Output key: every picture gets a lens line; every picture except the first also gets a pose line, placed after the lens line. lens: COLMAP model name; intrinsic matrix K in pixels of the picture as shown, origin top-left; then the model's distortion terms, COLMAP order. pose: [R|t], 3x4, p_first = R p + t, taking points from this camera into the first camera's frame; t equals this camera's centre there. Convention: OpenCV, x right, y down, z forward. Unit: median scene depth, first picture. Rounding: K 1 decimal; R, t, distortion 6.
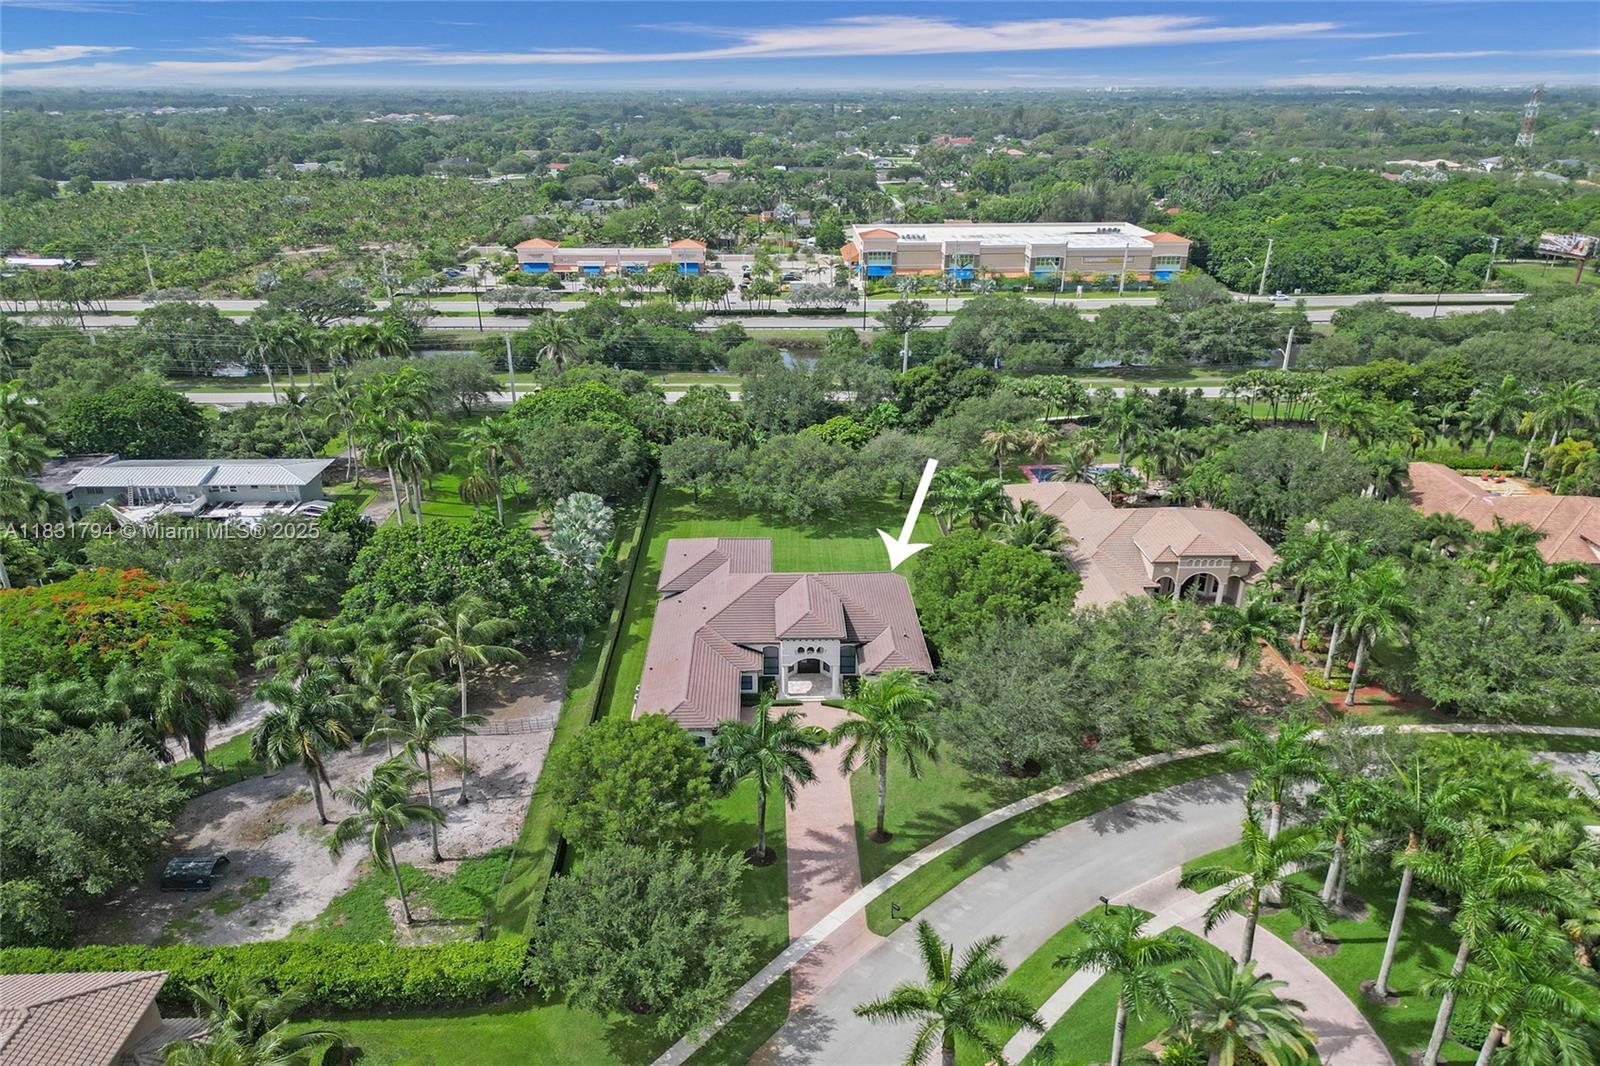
lens RADIAL K [[1043.8, 0, 821.2], [0, 1043.8, 516.1], [0, 0, 1]] dist [0.053971, -0.059611]
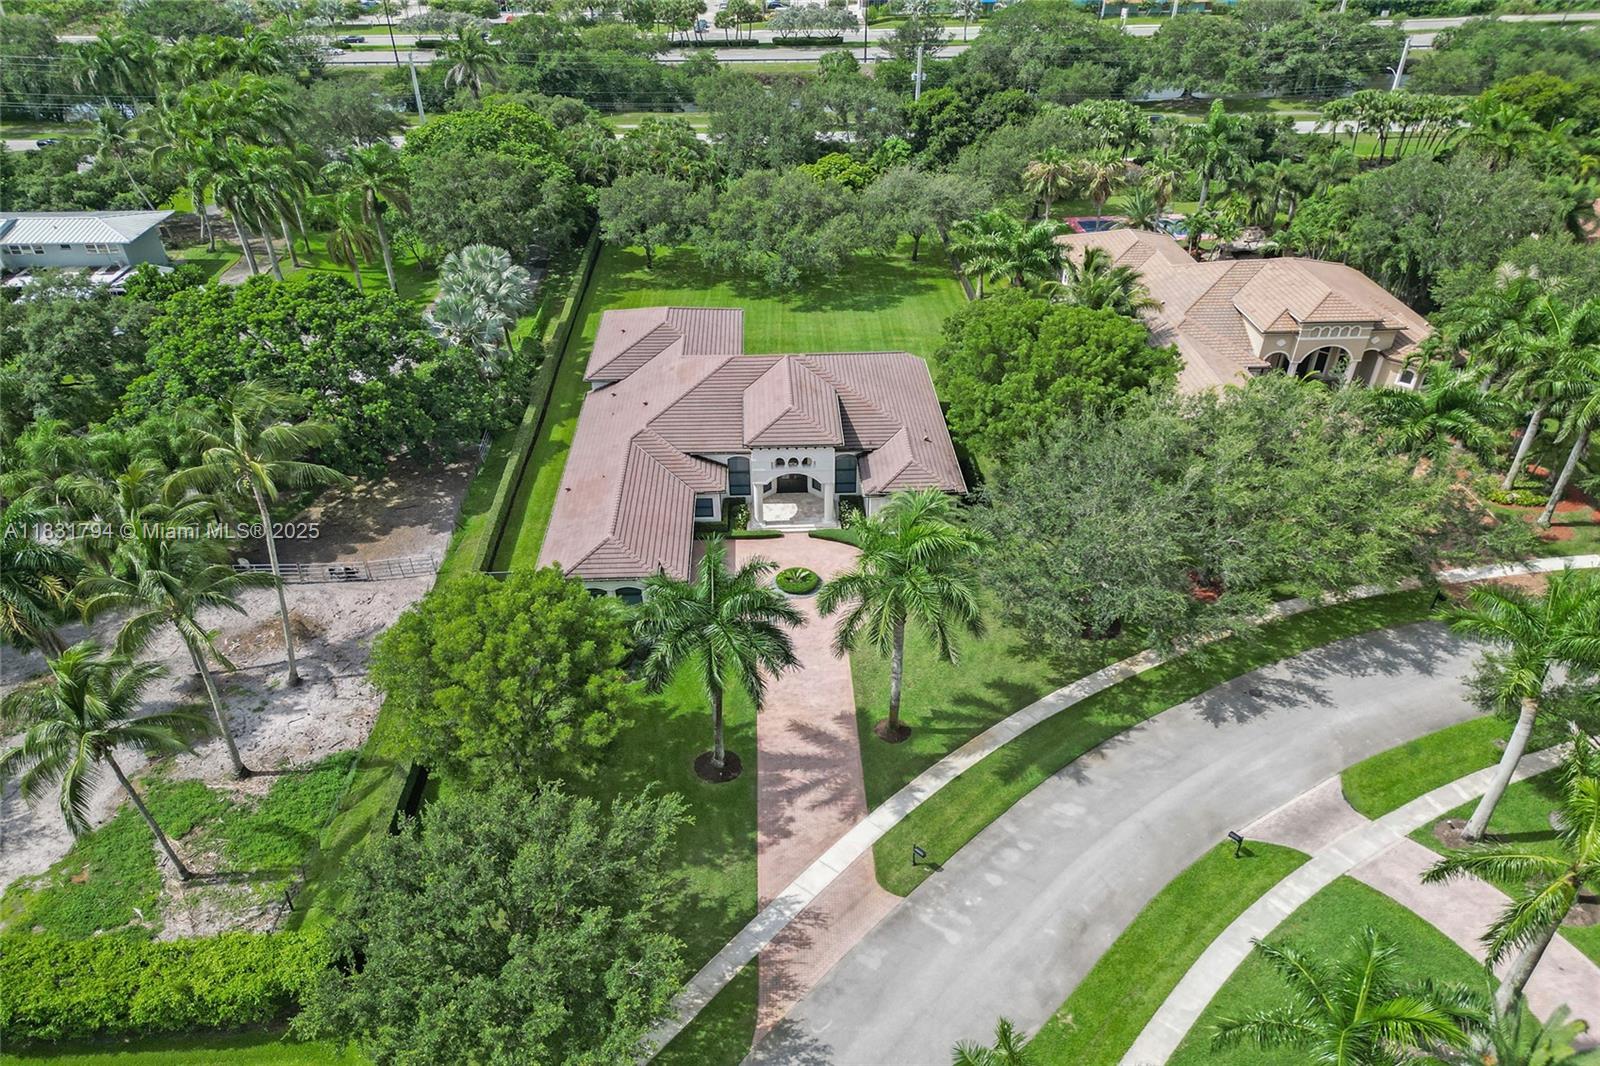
lens RADIAL K [[1027.6, 0, 827.8], [0, 1027.6, 551.6], [0, 0, 1]] dist [0.038279, -0.027874]
pose [[0.999926, -0.010914, 0.005320, 0.006512], [0.009431, 0.974125, 0.225811, 0.023909], [-0.007647, -0.225744, 0.974157, 0.234289]]
